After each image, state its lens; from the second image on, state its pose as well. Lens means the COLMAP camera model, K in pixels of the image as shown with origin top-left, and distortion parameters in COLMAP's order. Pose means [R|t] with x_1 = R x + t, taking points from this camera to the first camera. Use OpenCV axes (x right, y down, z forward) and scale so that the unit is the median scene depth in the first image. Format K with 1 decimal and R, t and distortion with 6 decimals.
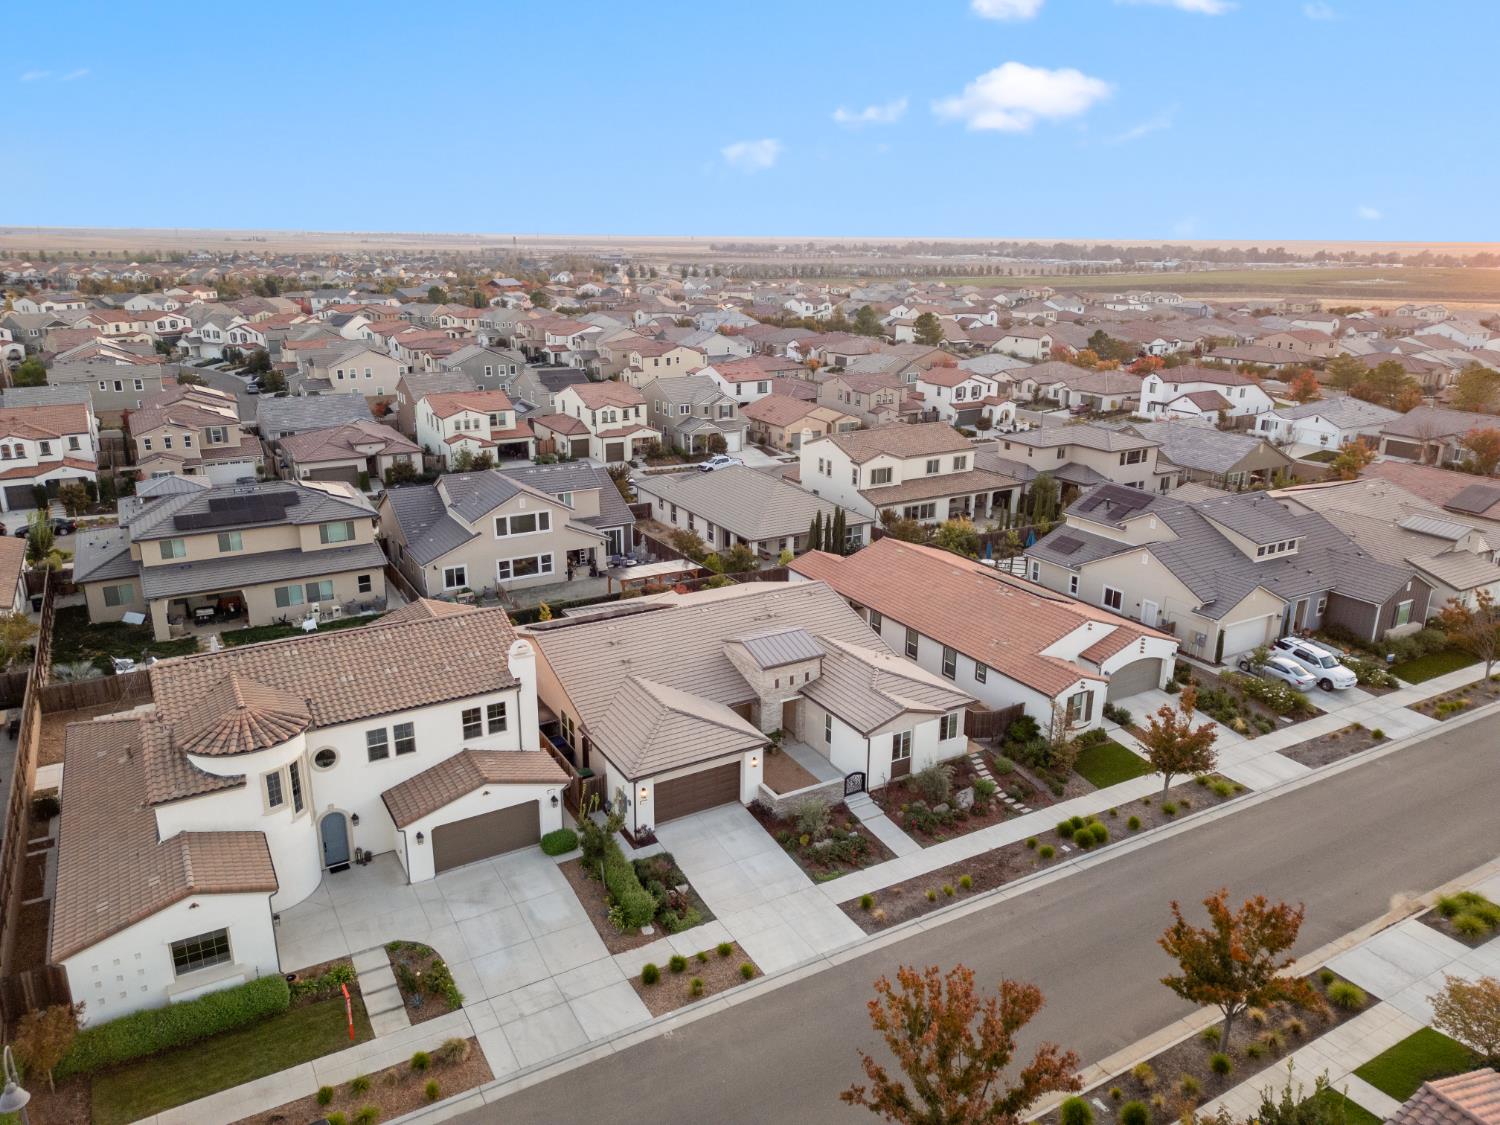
lens RADIAL K [[1047.1, 0, 746.7], [0, 1047.1, 559.9], [0, 0, 1]] dist [0.082496, -0.090768]
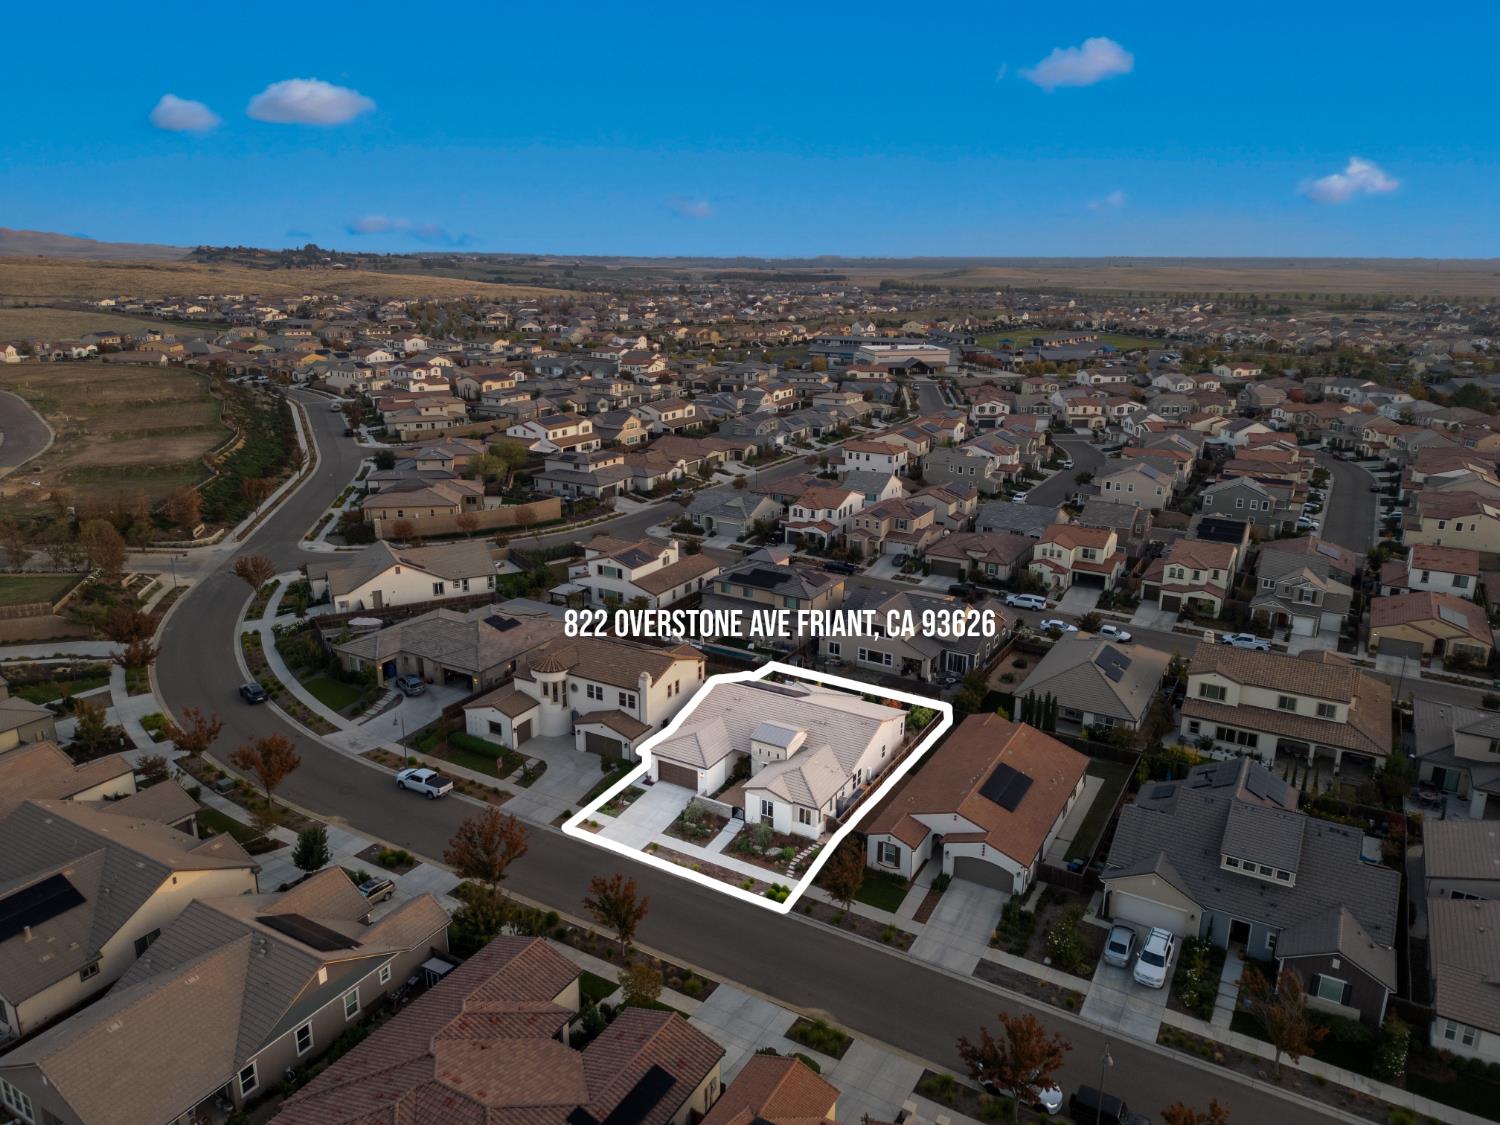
lens RADIAL K [[1047.1, 0, 746.7], [0, 1047.1, 559.9], [0, 0, 1]] dist [0.082496, -0.090768]
pose [[0.494992, 0.241157, -0.834761, 1.222999], [-0.260315, 0.957743, 0.122325, -0.347050], [0.828987, 0.156751, 0.536852, -0.022383]]
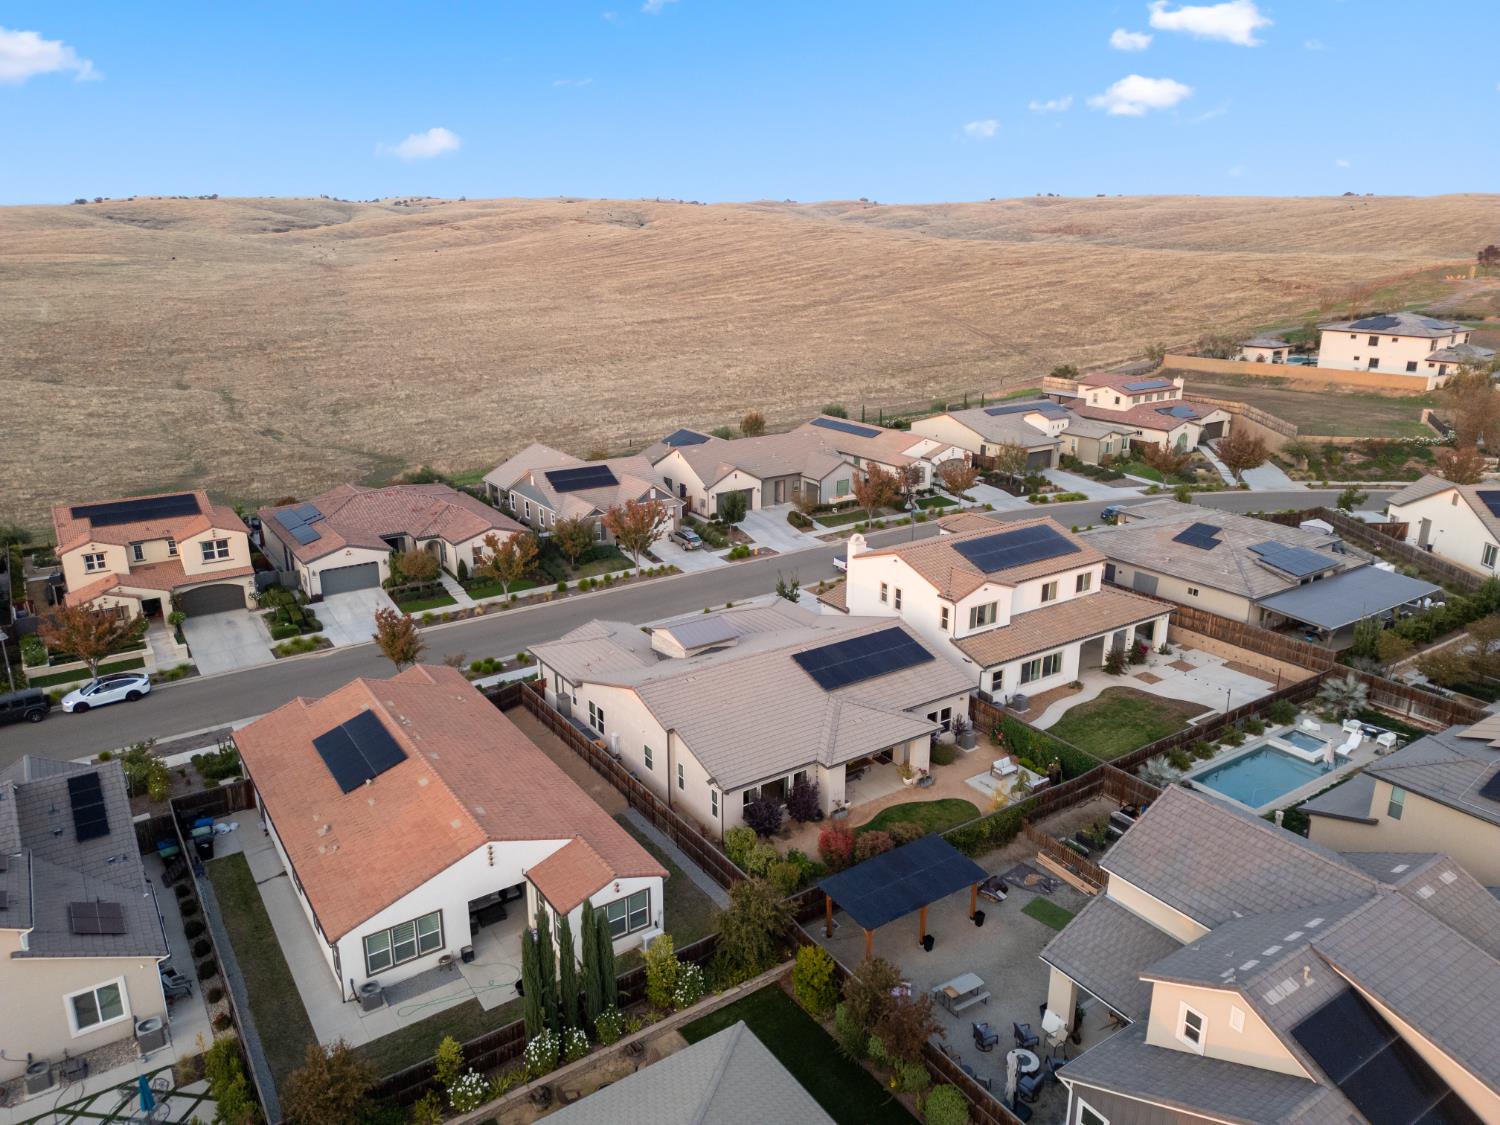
lens RADIAL K [[1054.0, 0, 750.0], [0, 1054.0, 562.5], [0, 0, 1]] dist [0.038319, -0.023379]
pose [[-0.997399, 0.015244, -0.070447, 0.036558], [-0.027371, 0.824058, 0.565844, -0.556901], [0.066678, 0.566301, -0.821497, 1.683484]]
